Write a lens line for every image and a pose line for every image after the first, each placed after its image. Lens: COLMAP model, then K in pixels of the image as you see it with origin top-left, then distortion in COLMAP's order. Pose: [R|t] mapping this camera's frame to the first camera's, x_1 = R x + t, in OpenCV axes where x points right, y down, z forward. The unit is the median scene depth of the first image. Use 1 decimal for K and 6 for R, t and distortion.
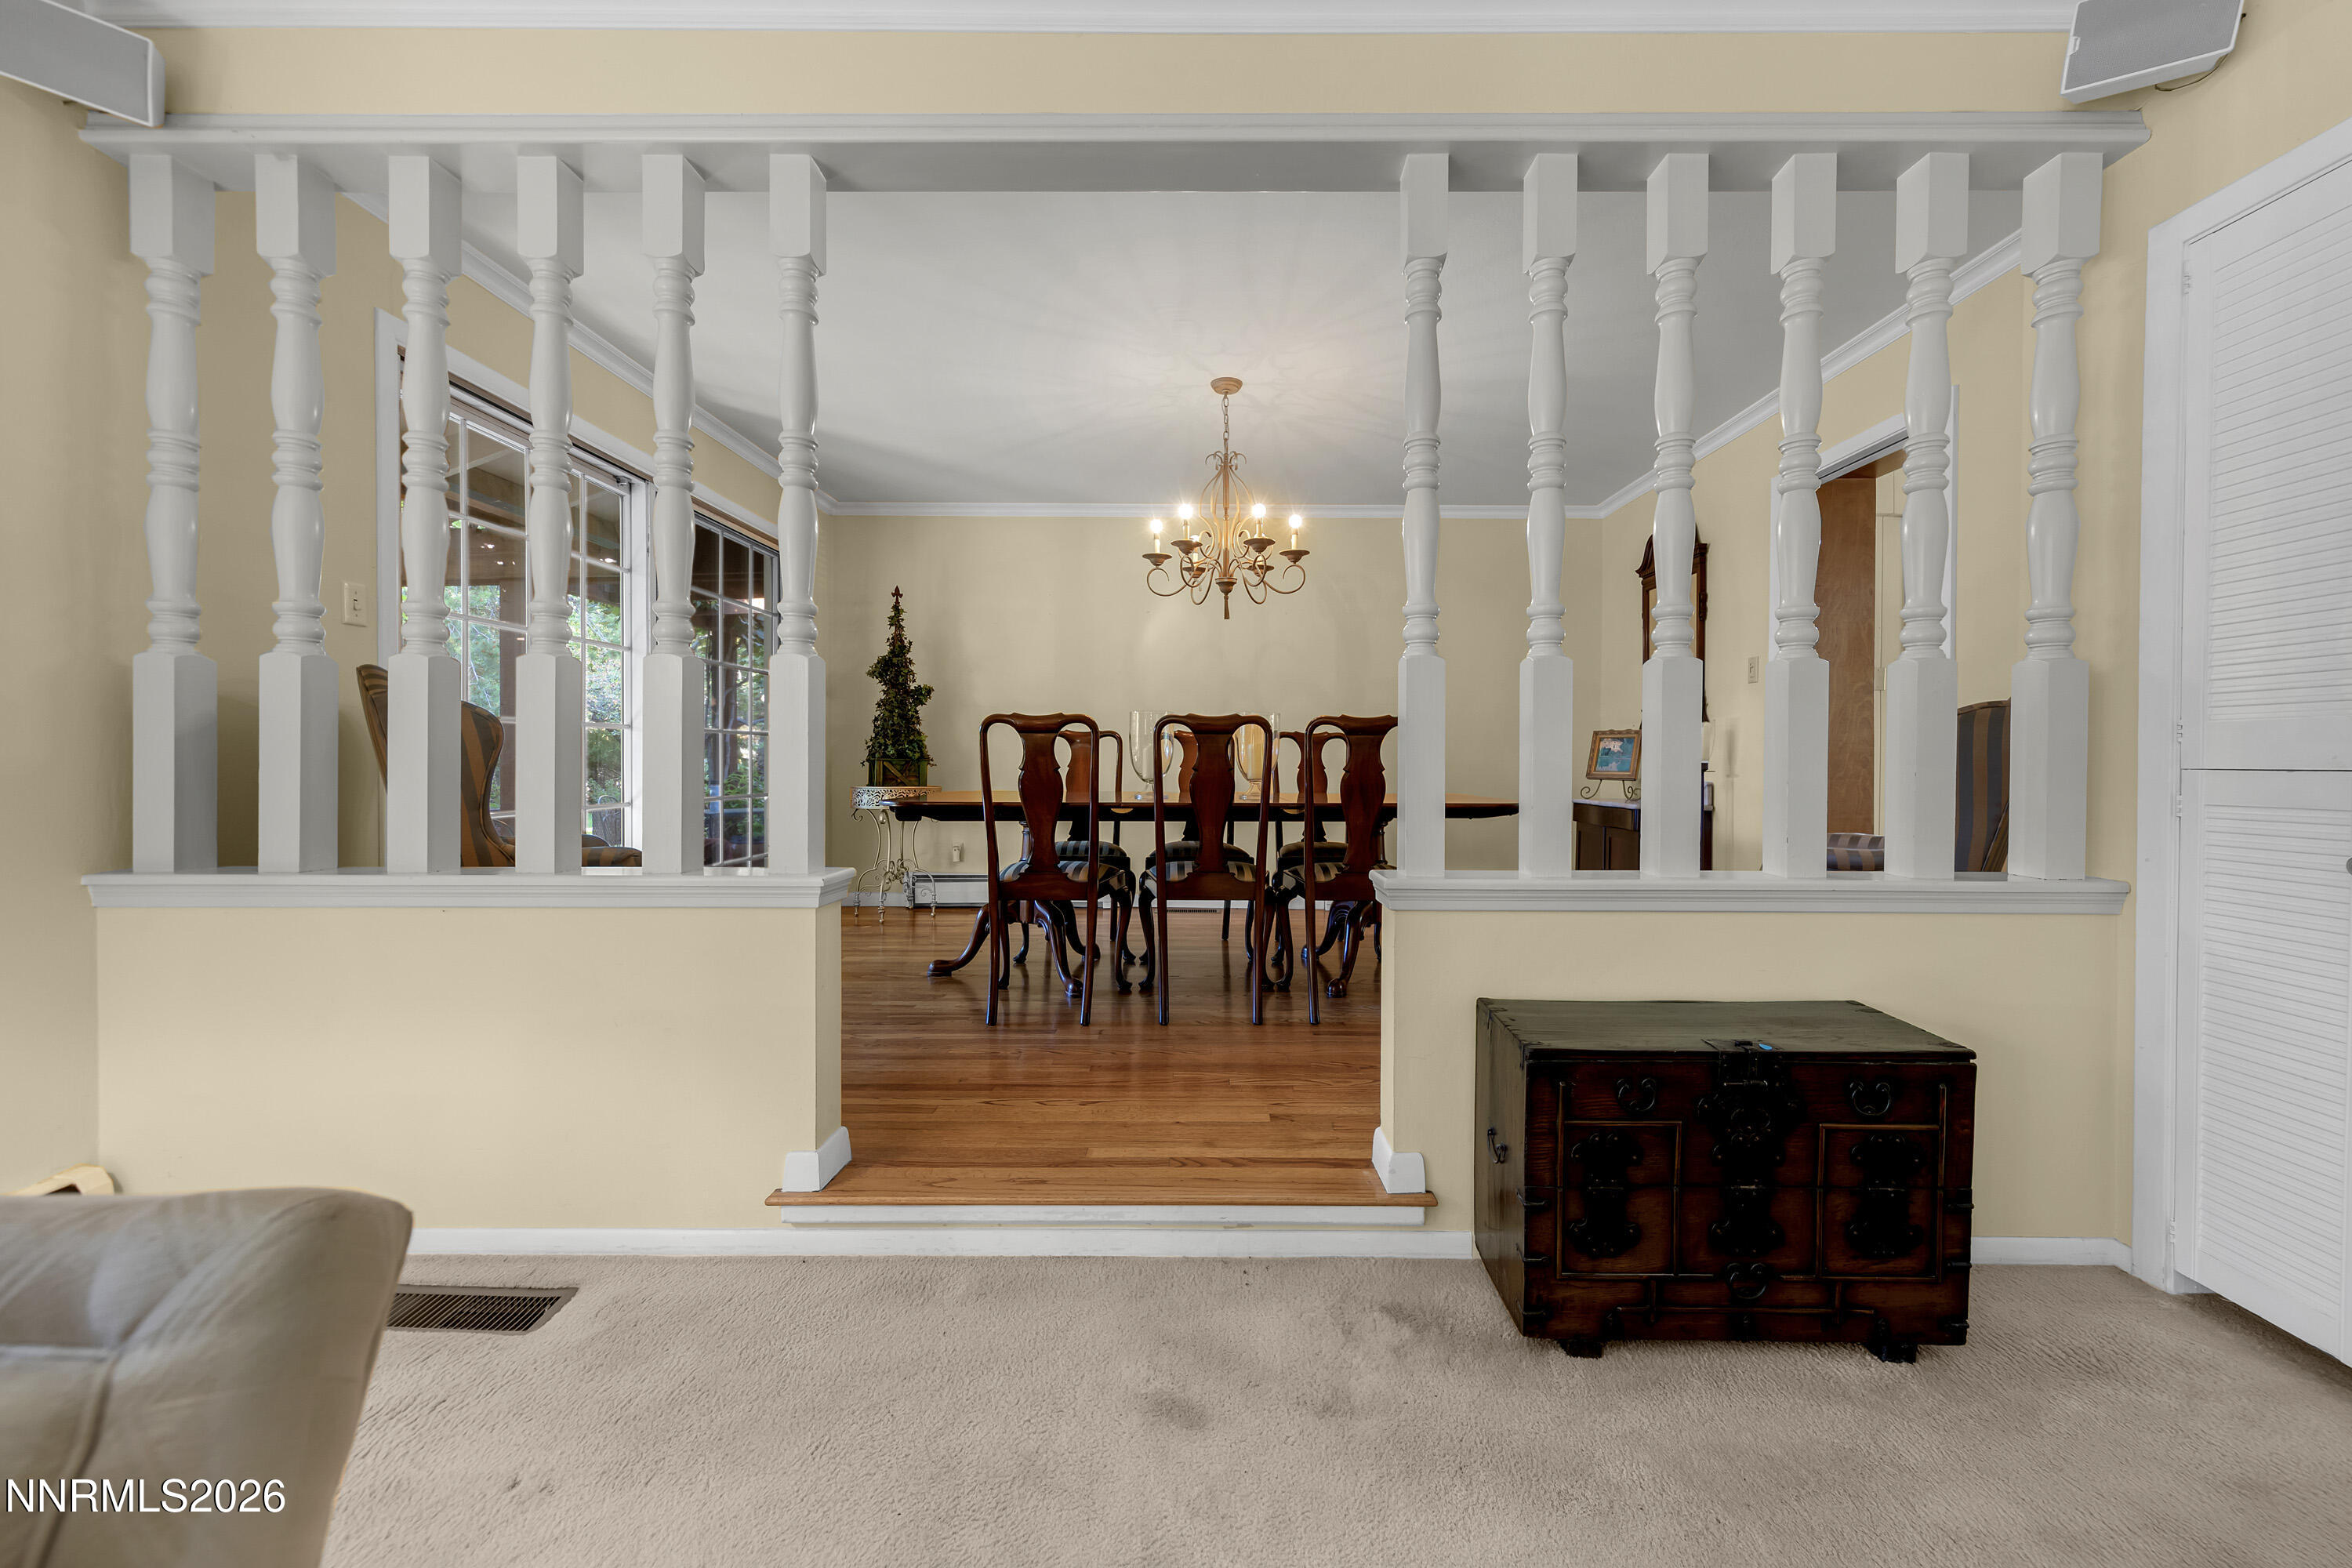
lens RADIAL K [[905.0, 0, 1214.2], [0, 905.0, 771.3], [0, 0, 1]] dist [0.002135, 0.000238]
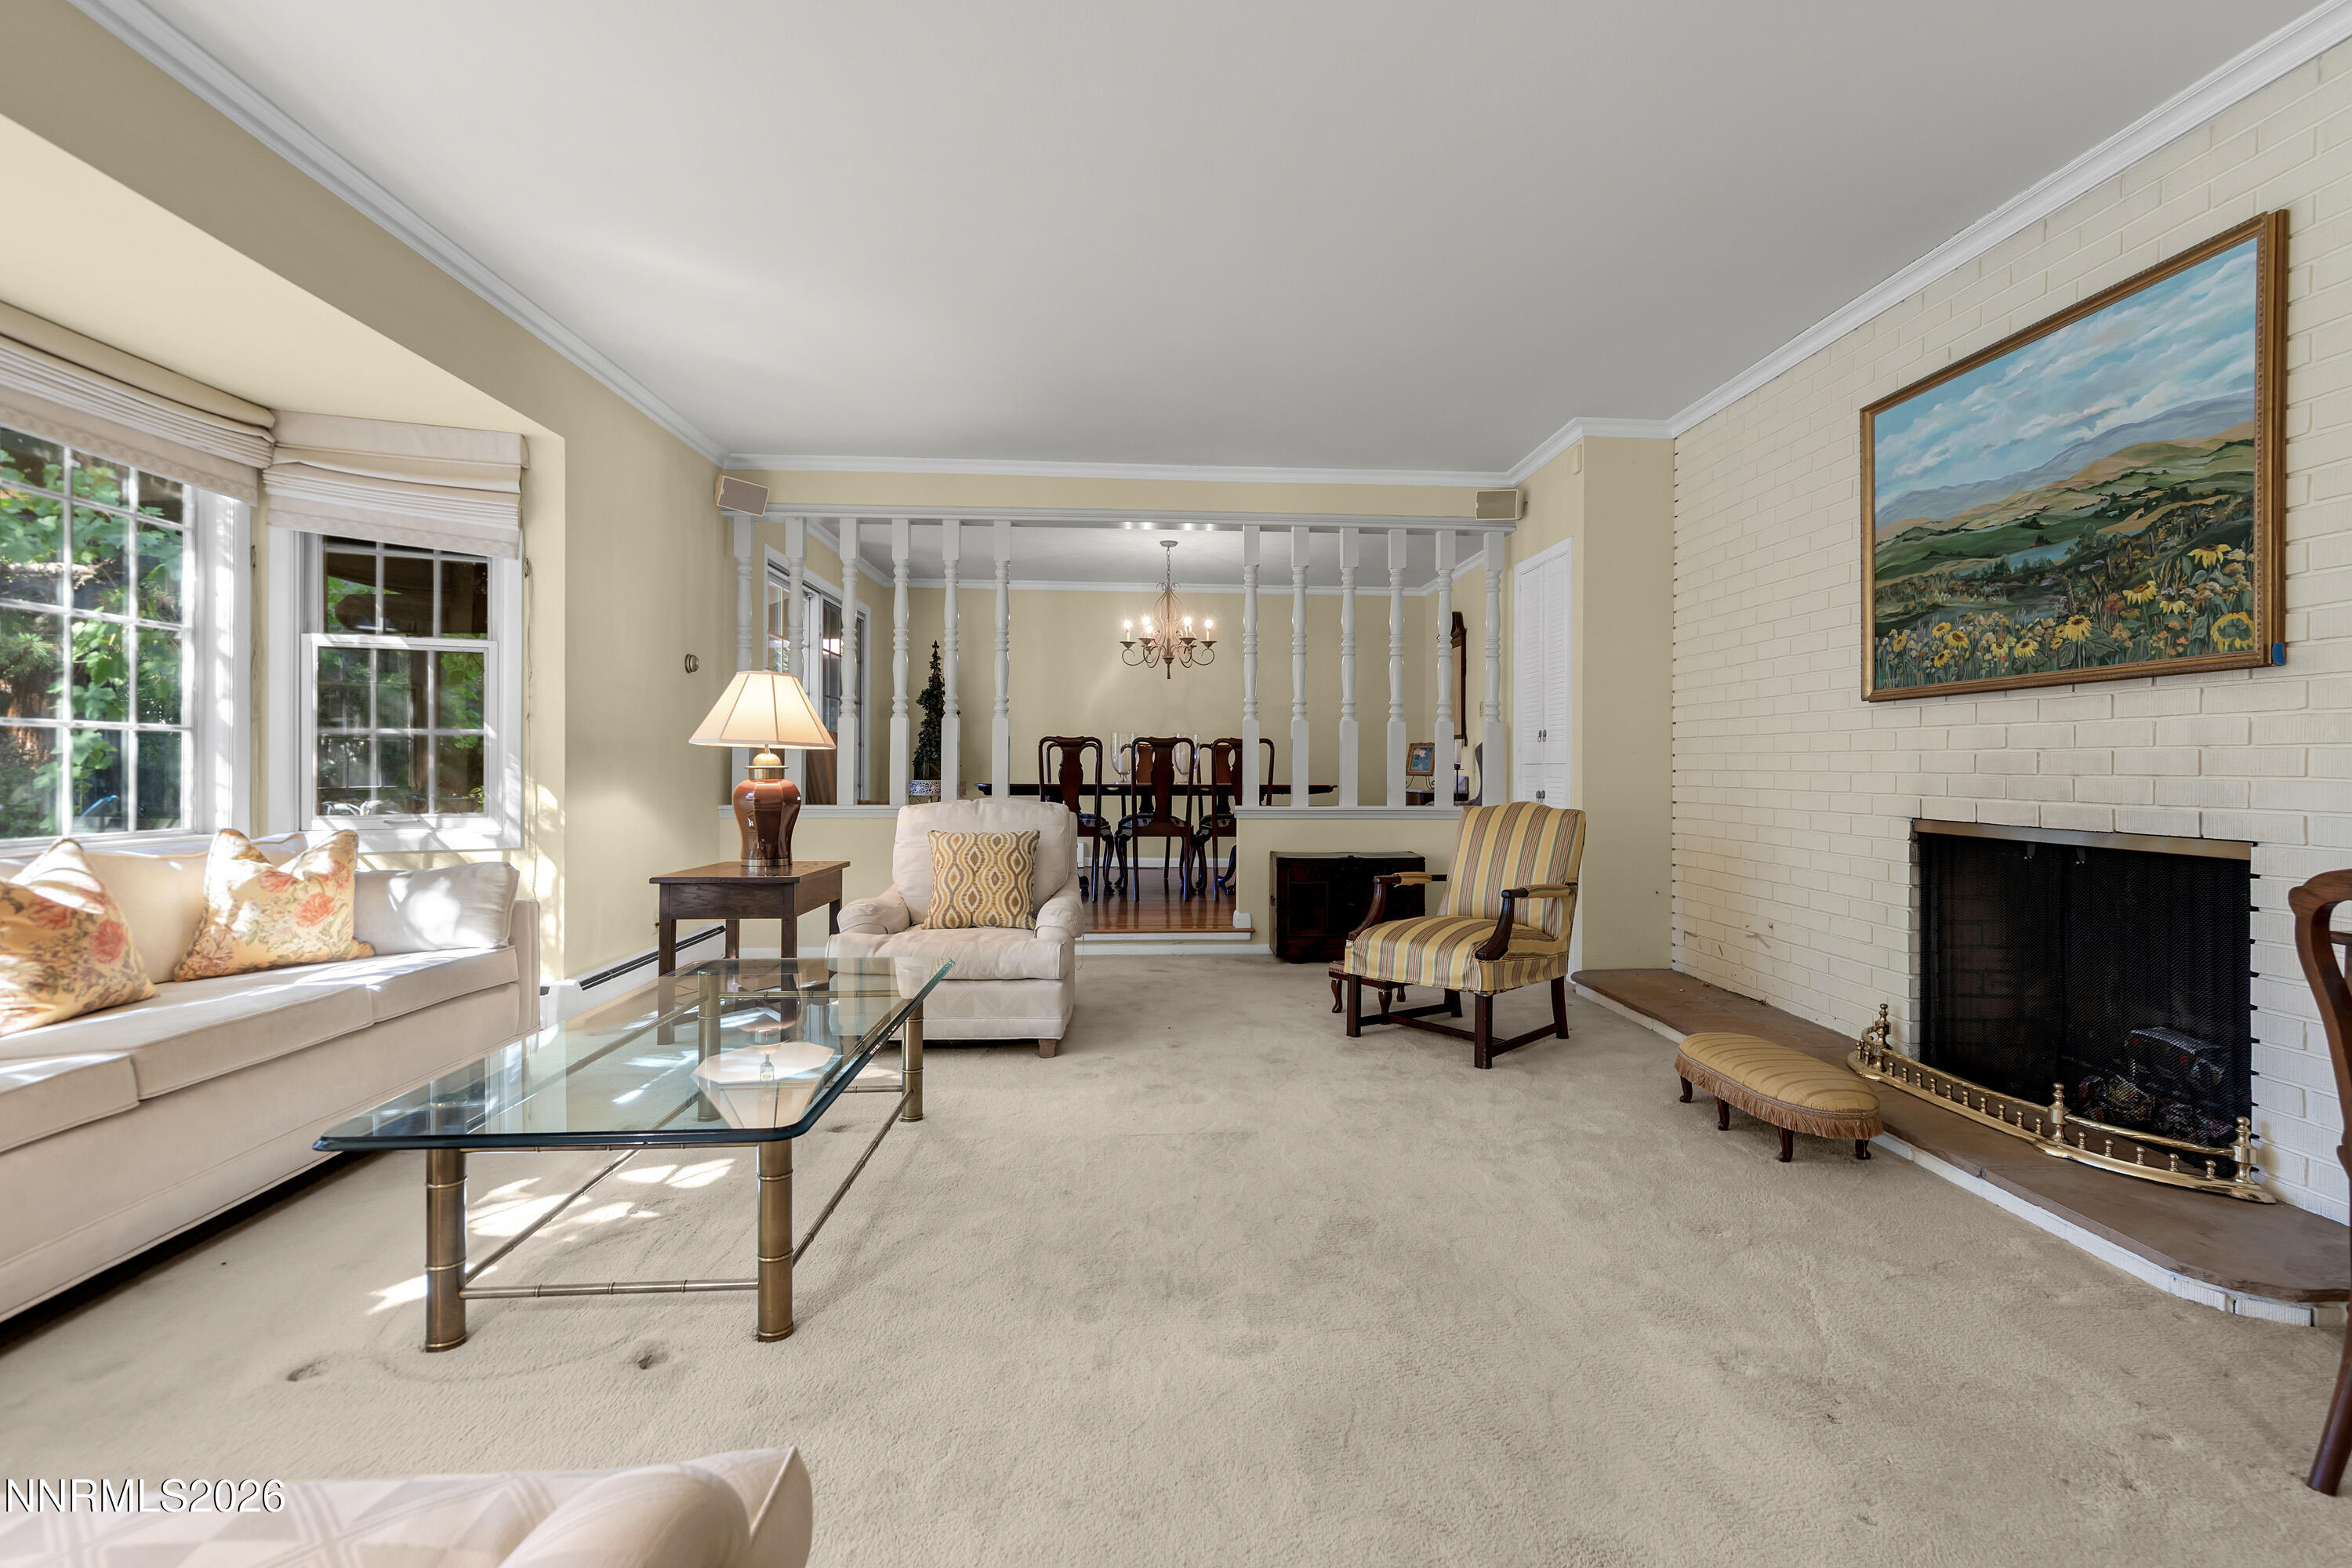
lens RADIAL K [[1081.2, 0, 1240.6], [0, 1081.2, 768.9], [0, 0, 1]] dist [-0.001641, -0.000743]
pose [[0.995320, 0.000993, 0.096627, -0.055683], [-0.000146, 0.999962, -0.008766, 0.022905], [-0.096632, 0.008711, 0.995282, -1.216355]]
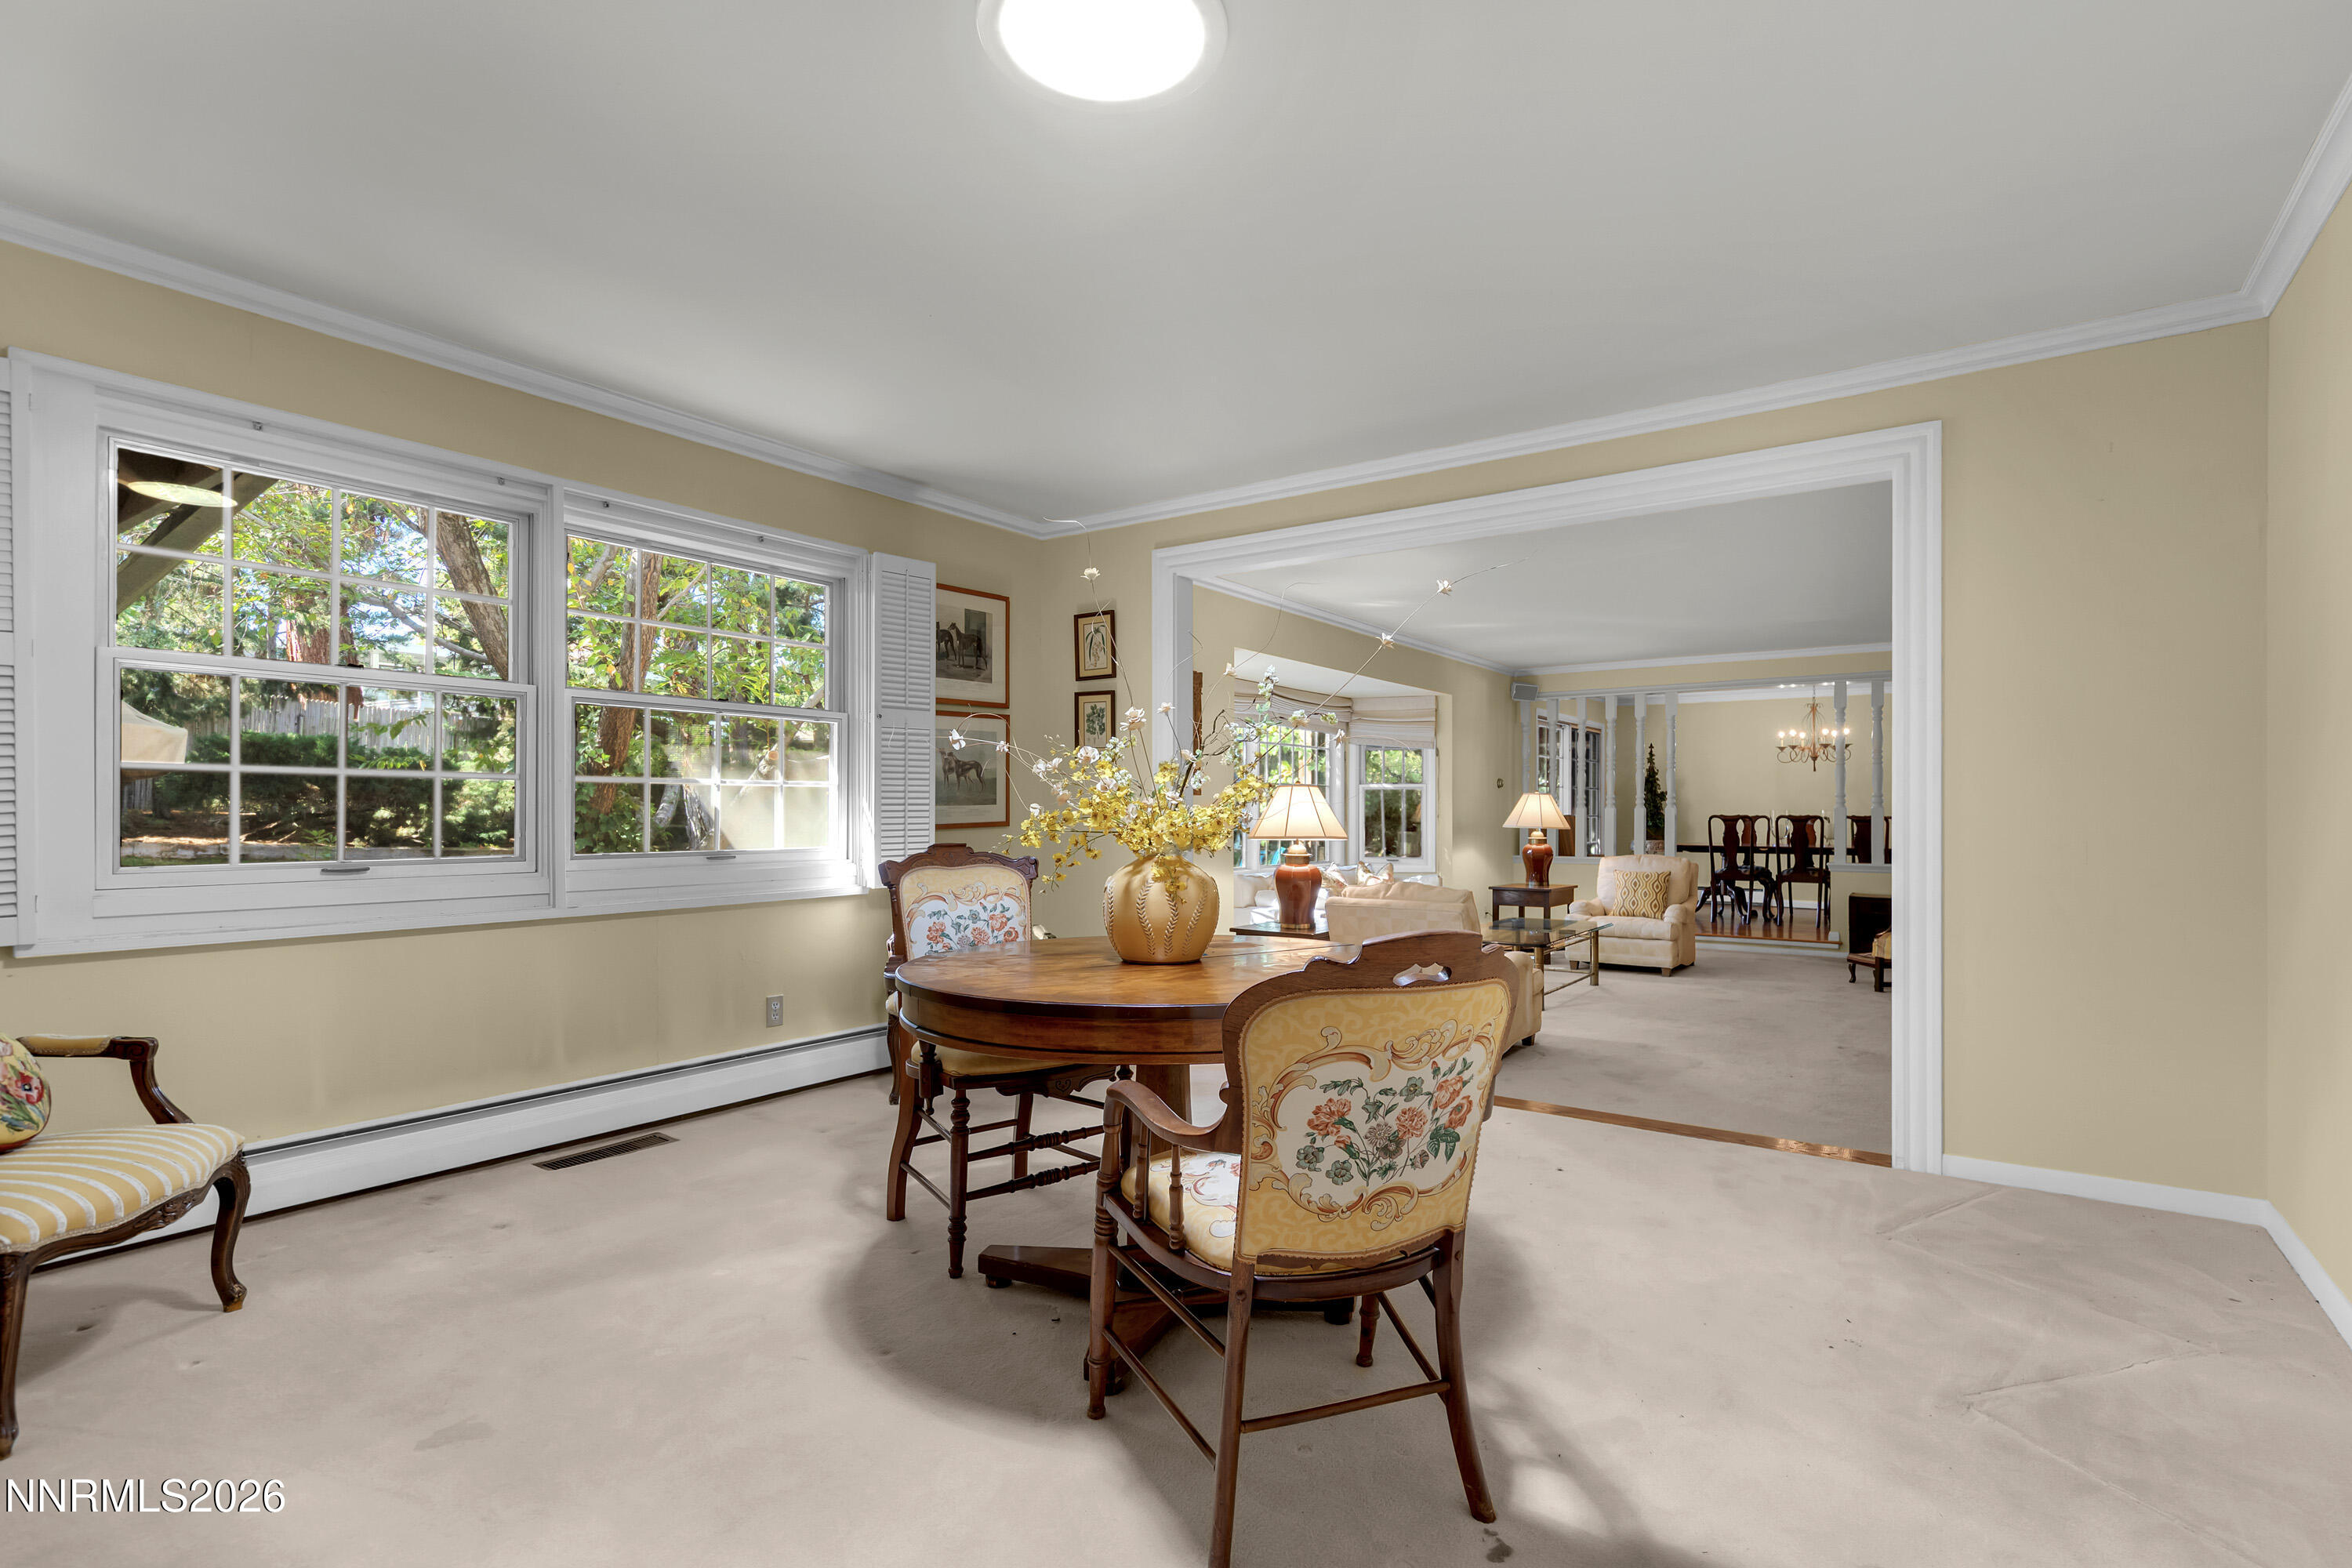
lens RADIAL K [[1219.7, 0, 1155.5], [0, 1219.7, 820.4], [0, 0, 1]] dist [0.002742, 0.001464]
pose [[0.816162, -0.001992, -0.577819, 0.520993], [-0.003162, 0.999964, -0.007913, -0.009183], [0.577814, 0.008285, 0.816126, -3.017827]]
